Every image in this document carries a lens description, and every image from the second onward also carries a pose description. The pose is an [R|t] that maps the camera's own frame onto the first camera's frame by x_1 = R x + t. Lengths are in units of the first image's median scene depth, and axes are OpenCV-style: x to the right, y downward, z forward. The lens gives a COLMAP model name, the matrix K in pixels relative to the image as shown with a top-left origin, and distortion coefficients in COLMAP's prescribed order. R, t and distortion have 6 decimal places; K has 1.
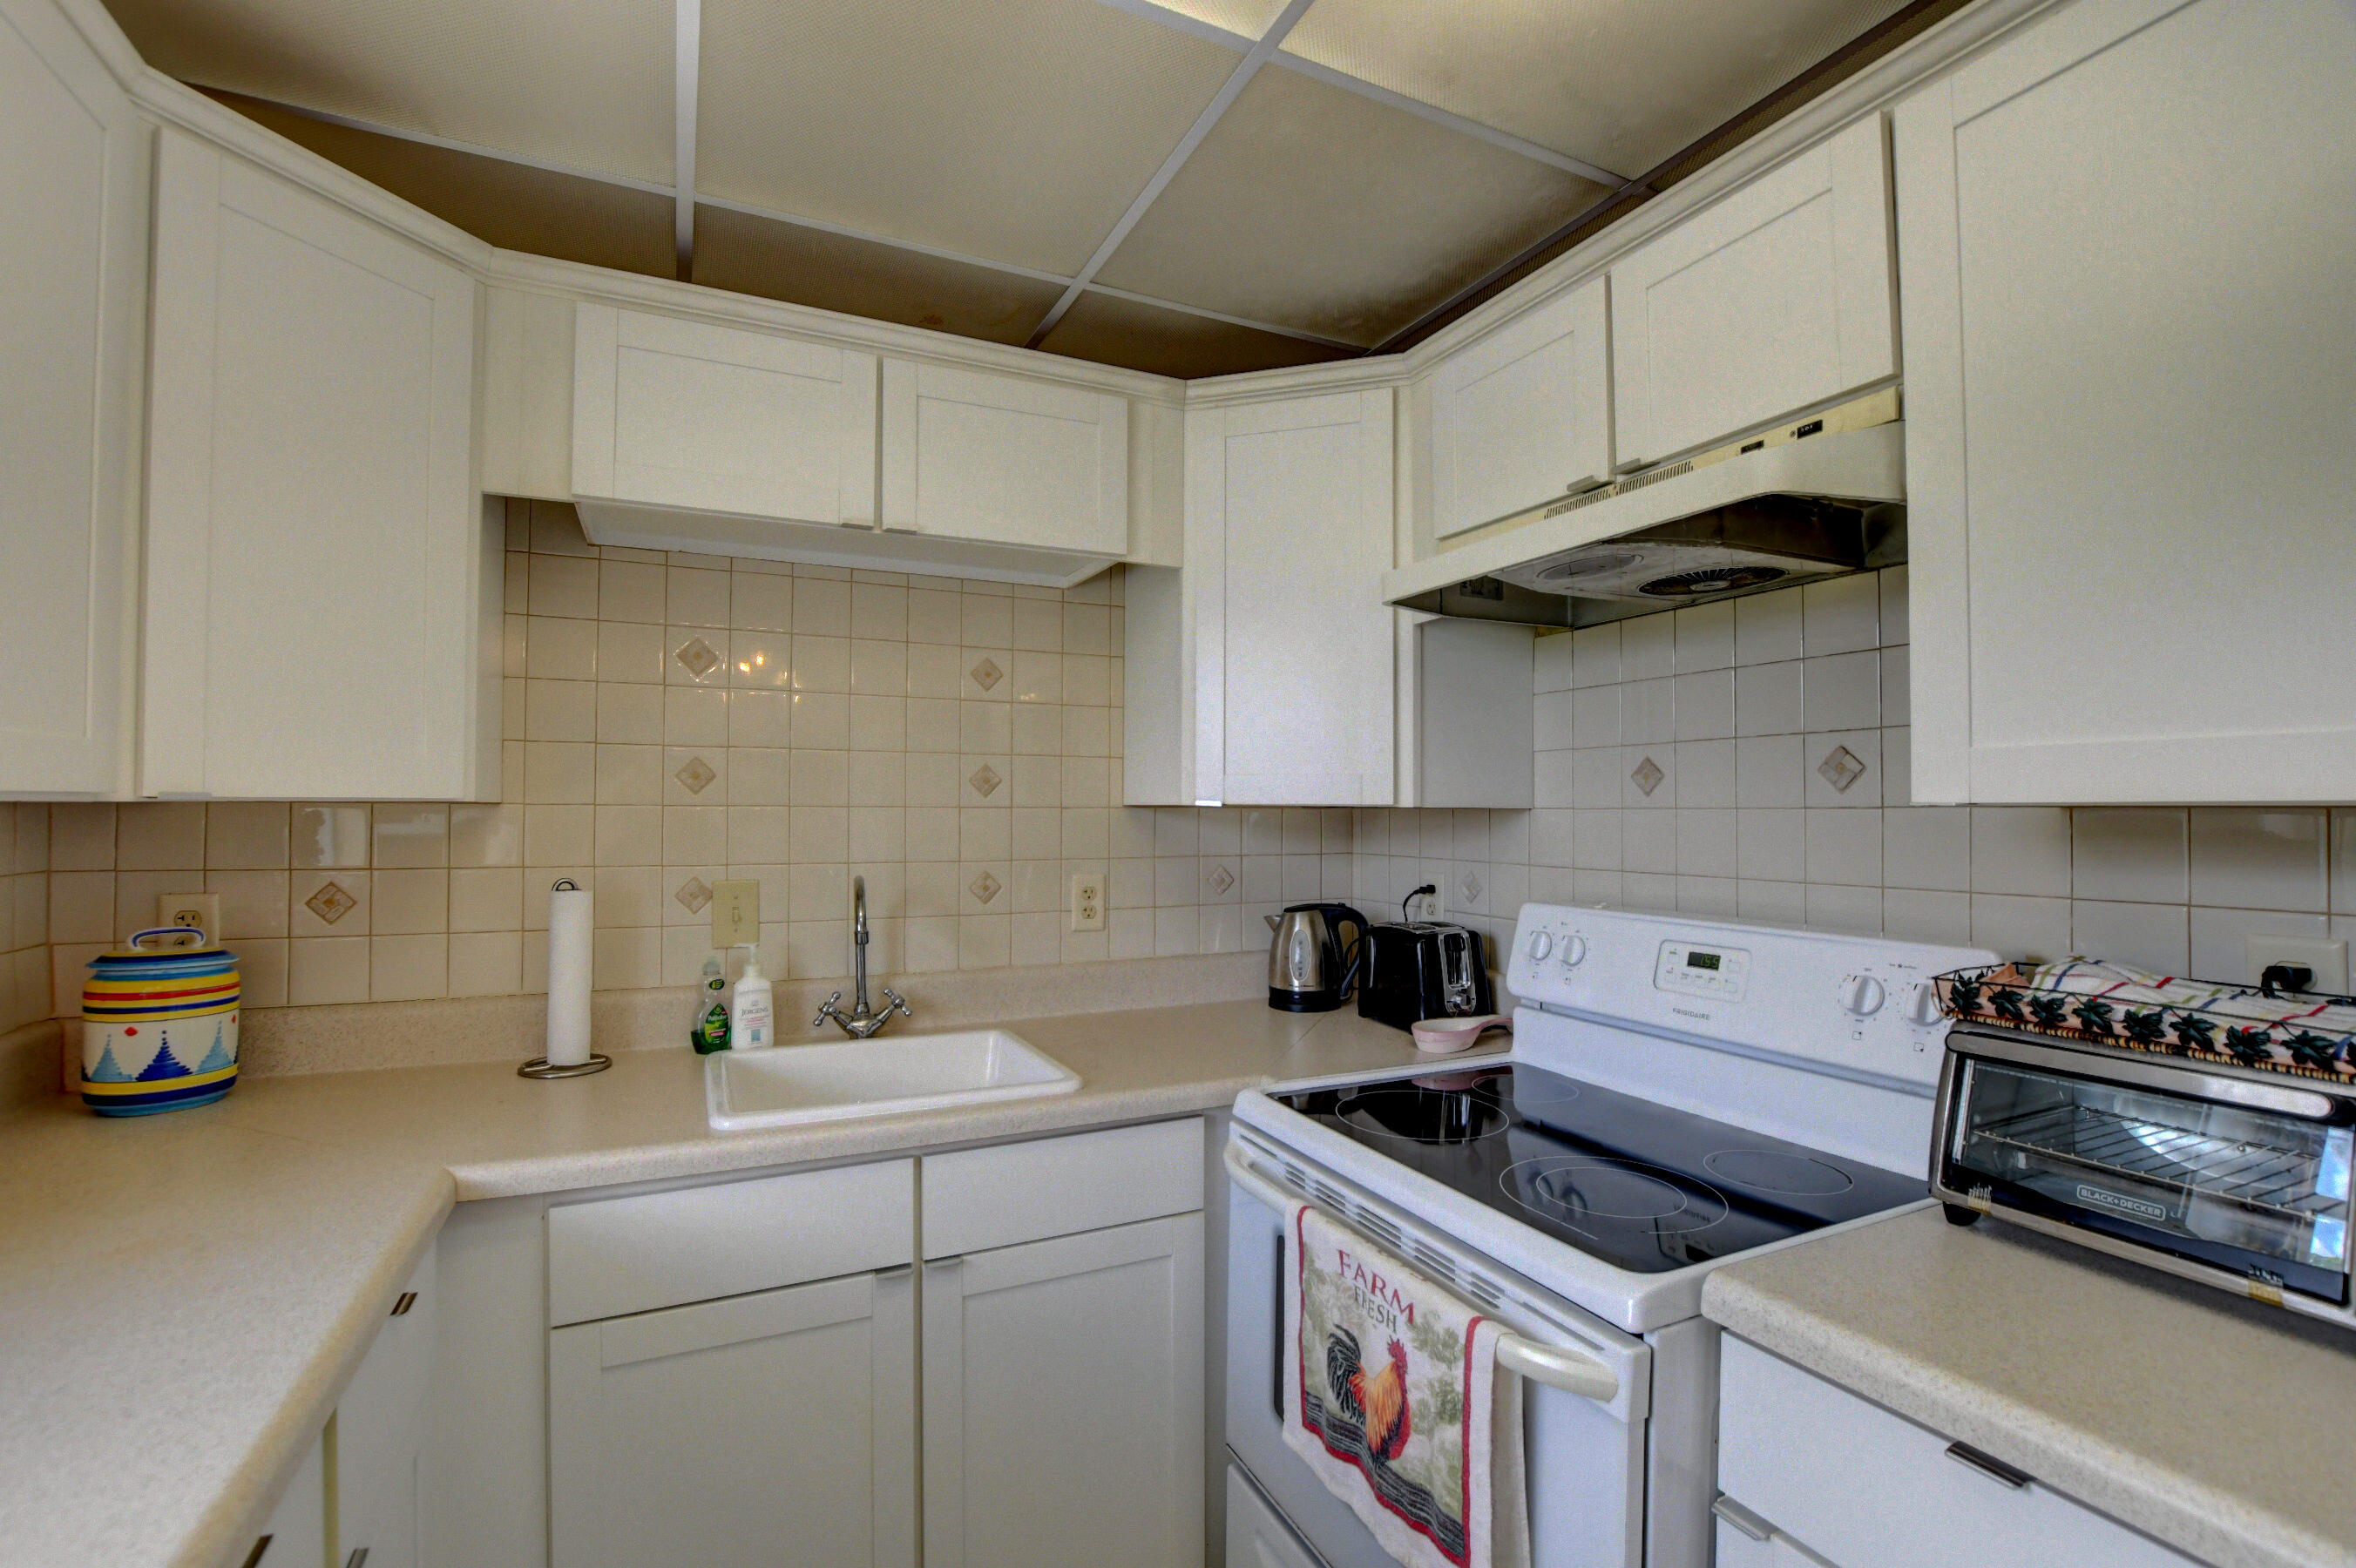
lens RADIAL K [[1037.4, 0, 1156.6], [0, 1037.4, 793.0], [0, 0, 1]] dist [-0.020663, -0.000361]
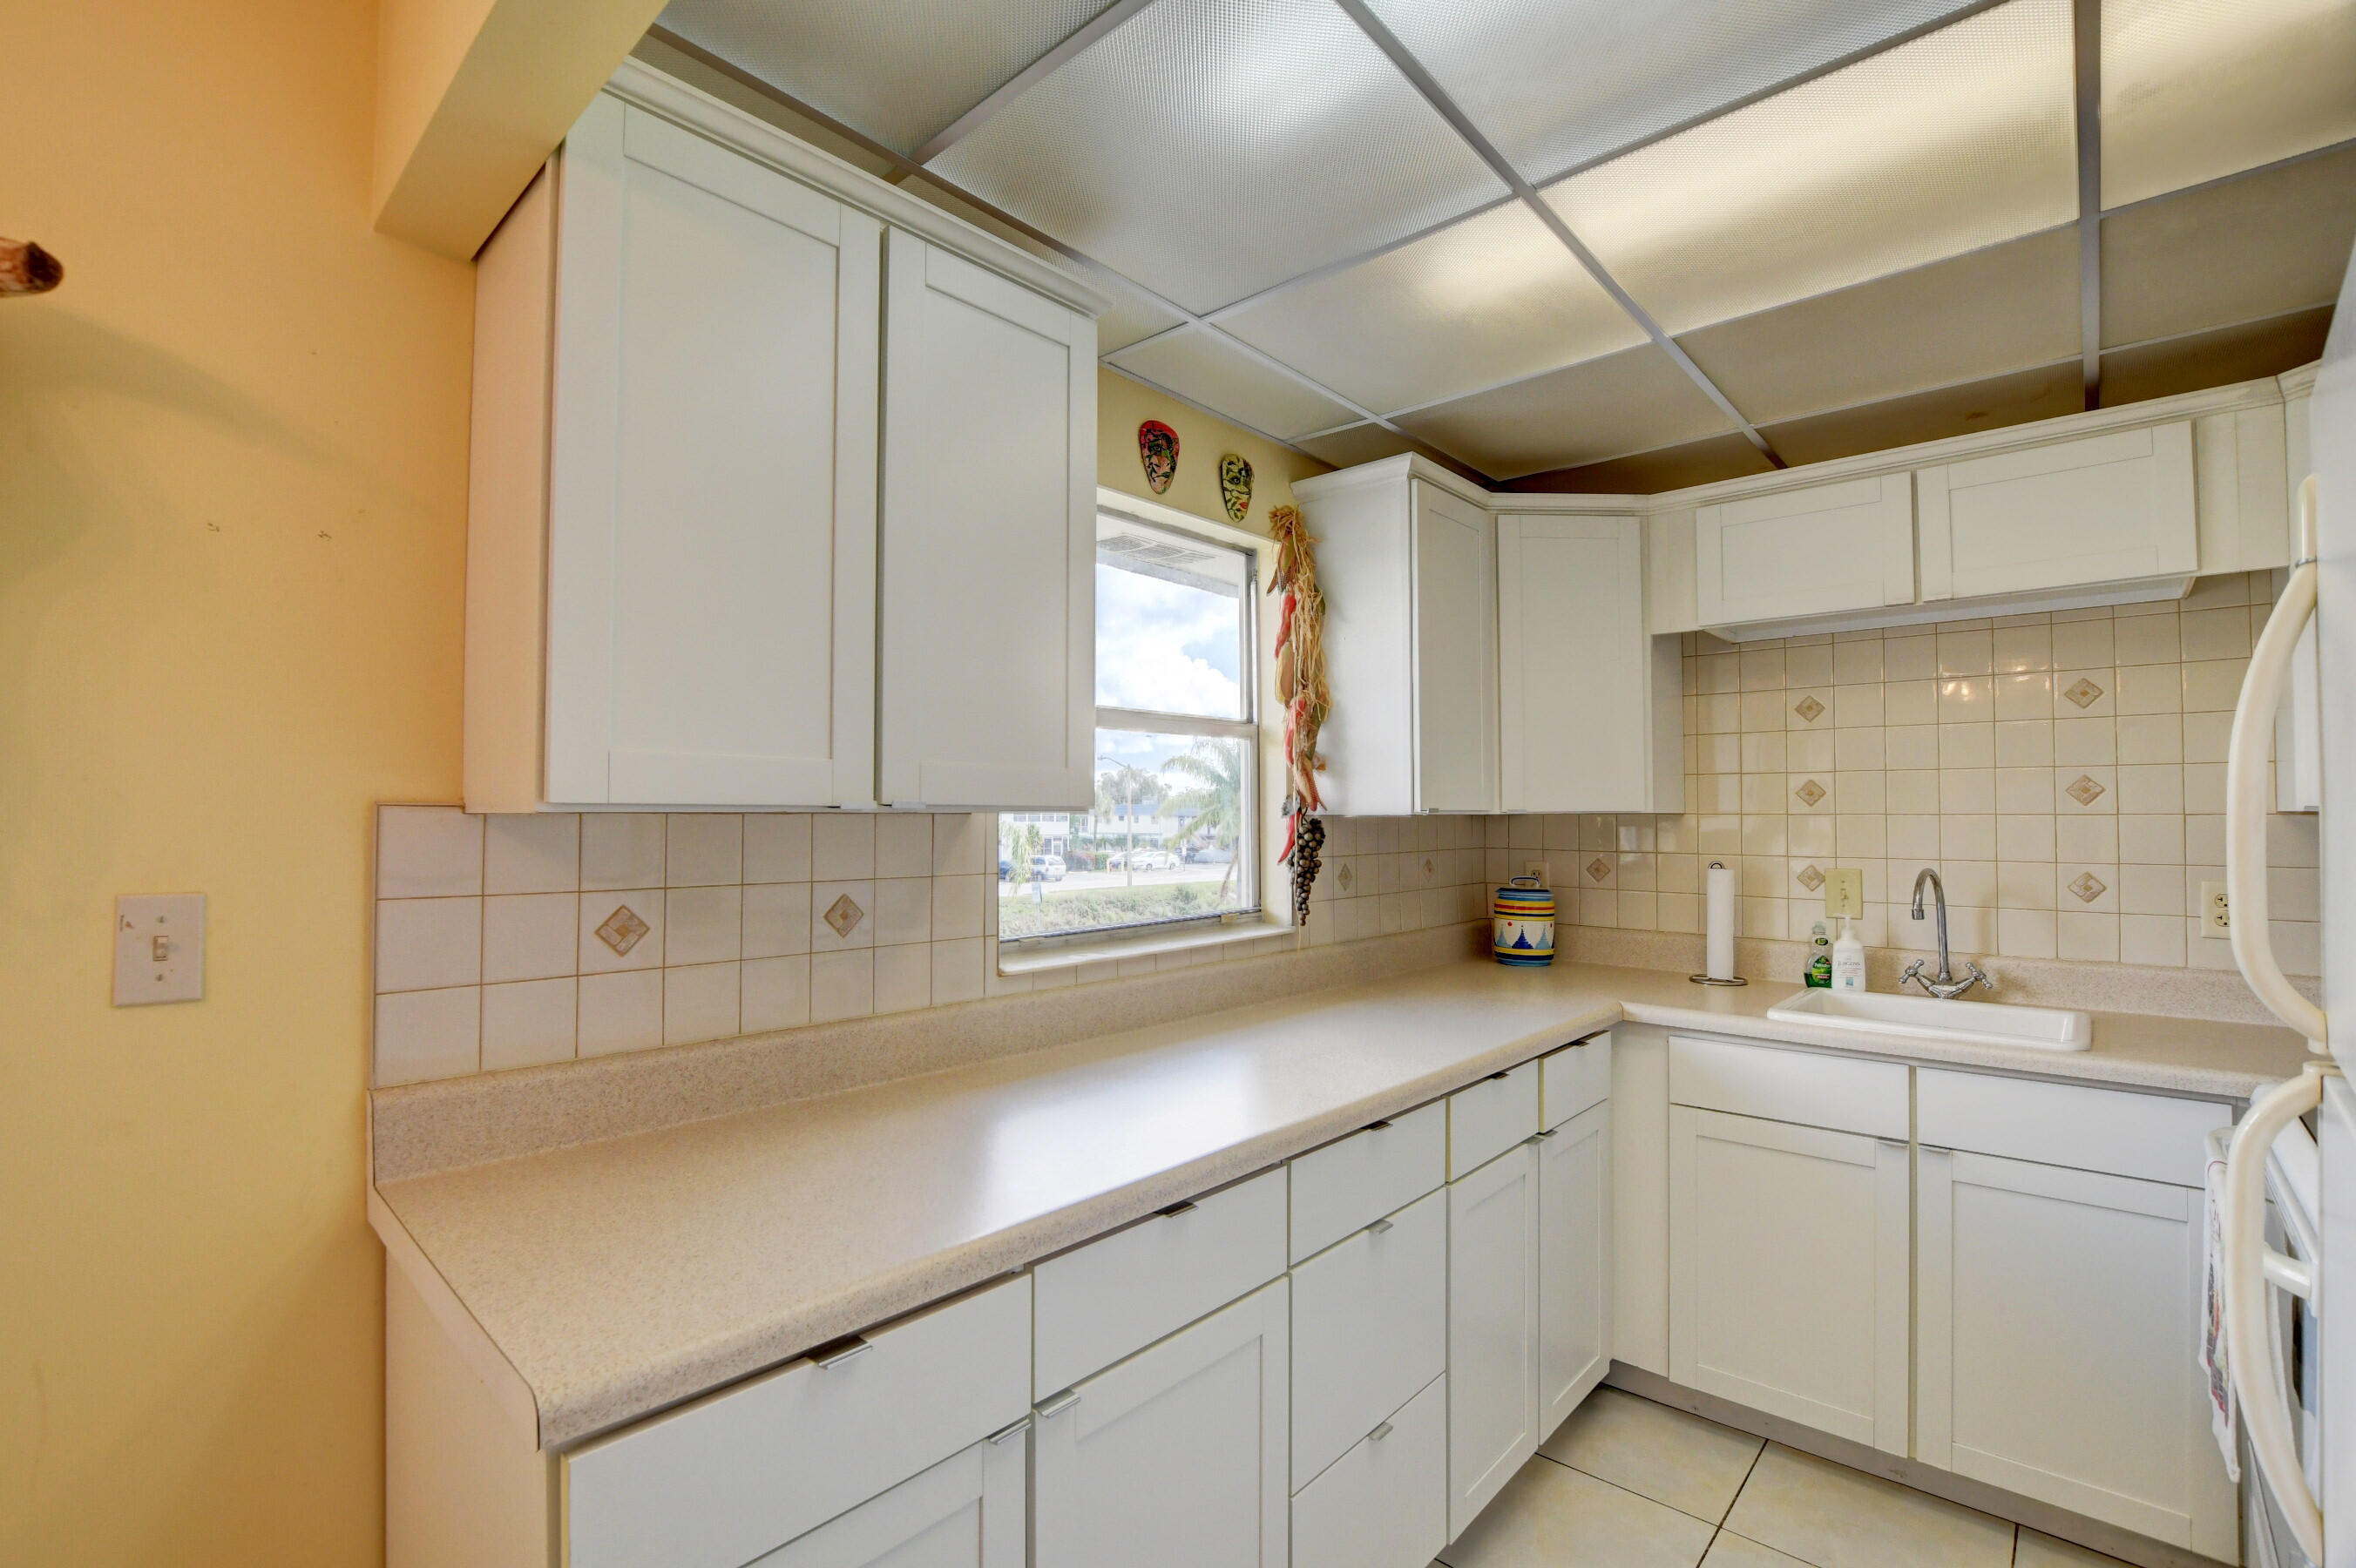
lens RADIAL K [[1037.4, 0, 1175.0], [0, 1037.4, 793.8], [0, 0, 1]] dist [-0.020663, -0.000361]
pose [[0.387654, -0.025171, -0.921461, 0.563621], [0.015296, 0.999665, -0.020873, -0.000118], [0.921678, -0.006003, 0.387909, -0.378001]]
